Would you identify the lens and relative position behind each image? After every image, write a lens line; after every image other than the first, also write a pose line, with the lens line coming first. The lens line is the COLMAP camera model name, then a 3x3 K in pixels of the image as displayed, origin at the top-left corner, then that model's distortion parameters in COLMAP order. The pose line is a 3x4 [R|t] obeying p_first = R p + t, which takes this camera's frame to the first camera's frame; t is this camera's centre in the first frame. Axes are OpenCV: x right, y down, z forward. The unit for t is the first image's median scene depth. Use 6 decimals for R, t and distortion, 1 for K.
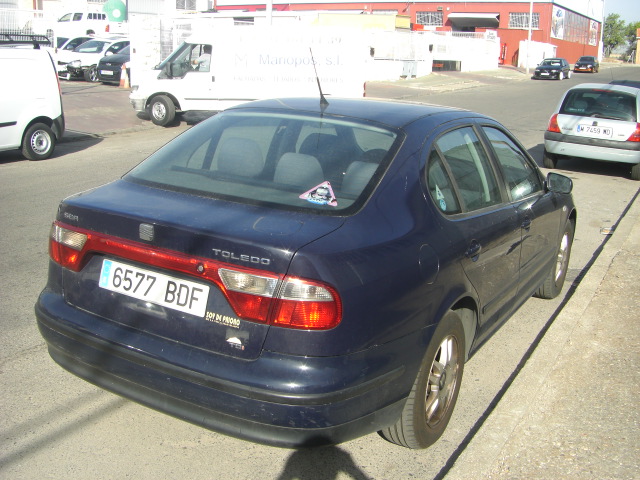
lens RADIAL K [[705.5, 0, 321.1], [0, 705.5, 238.7], [0, 0, 1]] dist [-0.132763, 0.000000]
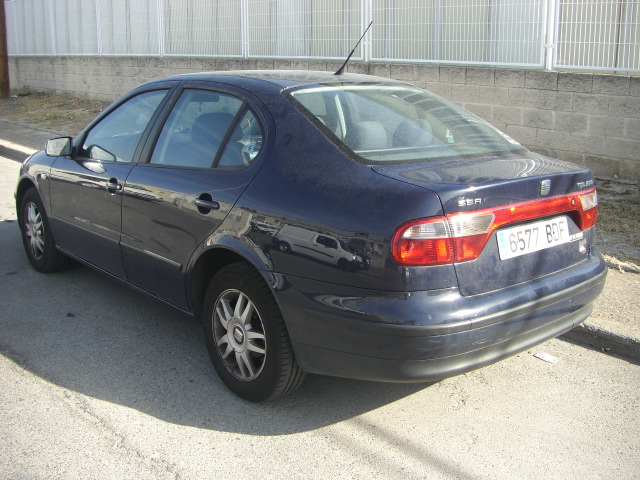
lens RADIAL K [[705.5, 0, 318.7], [0, 705.5, 239.4], [0, 0, 1]] dist [-0.132763, 0.000000]
pose [[0.327993, -0.269290, 0.905485, -1.362015], [0.235217, 0.951602, 0.197803, -0.229316], [-0.914928, 0.148108, 0.375460, 0.895439]]
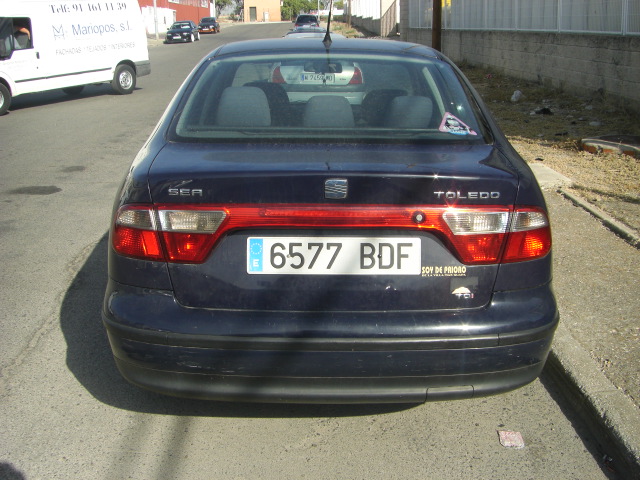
lens RADIAL K [[705.5, 0, 322.0], [0, 705.5, 240.7], [0, 0, 1]] dist [-0.132763, 0.000000]
pose [[0.856503, -0.187094, 0.481039, -0.645615], [0.165250, 0.982333, 0.087834, -0.023619], [-0.488973, 0.004261, 0.872288, 0.286282]]
